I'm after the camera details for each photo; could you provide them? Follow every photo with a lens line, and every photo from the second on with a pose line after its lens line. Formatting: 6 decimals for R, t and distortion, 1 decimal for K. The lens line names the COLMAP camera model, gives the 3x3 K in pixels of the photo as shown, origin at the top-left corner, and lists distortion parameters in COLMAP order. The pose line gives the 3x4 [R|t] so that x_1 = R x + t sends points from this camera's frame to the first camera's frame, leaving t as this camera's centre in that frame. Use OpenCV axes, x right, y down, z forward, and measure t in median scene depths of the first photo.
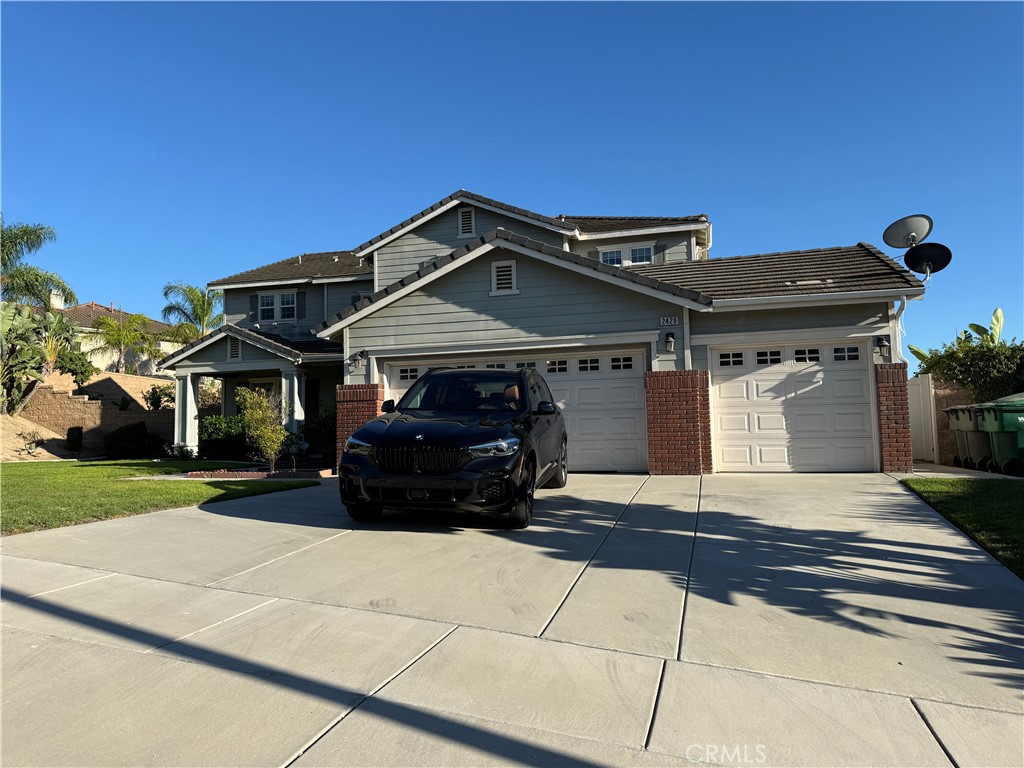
lens RADIAL K [[710.2, 0, 512.0], [0, 710.2, 384.0], [0, 0, 1]] dist [0.135960, -0.249253]
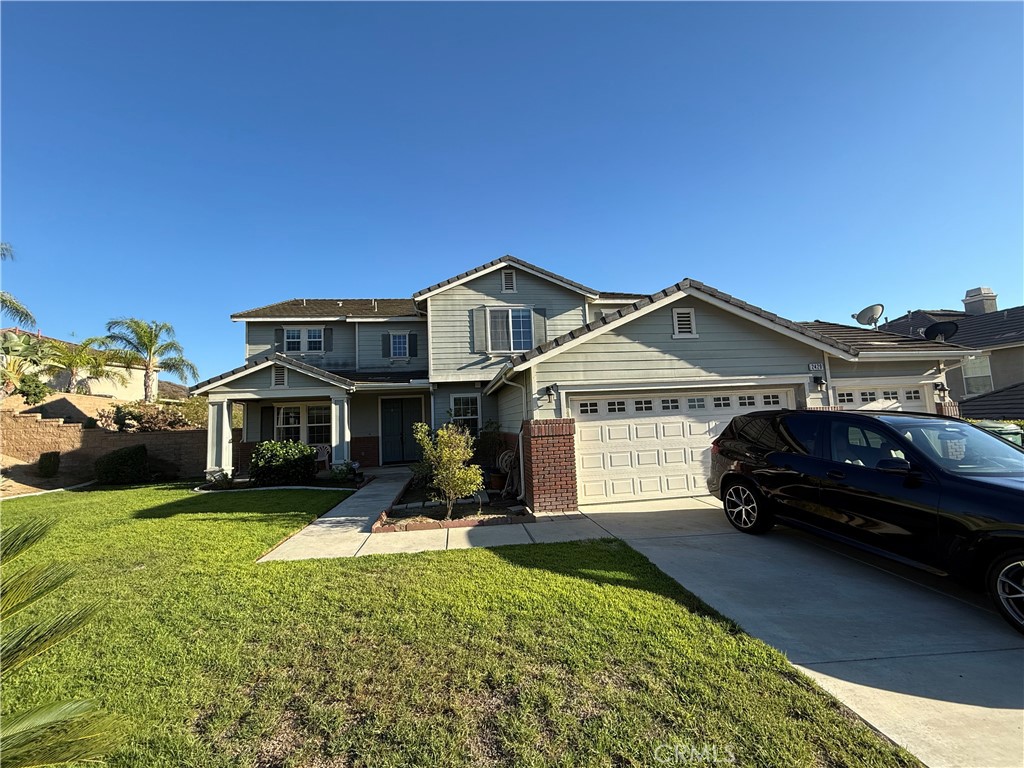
lens RADIAL K [[407.3, 0, 509.6], [0, 407.3, 384.4], [0, 0, 1]] dist [-0.001202, 0.000231]
pose [[0.920817, 0.015928, 0.389671, -0.332473], [-0.002991, 0.999425, -0.033784, -0.019240], [-0.389985, 0.029944, 0.920334, 0.336219]]
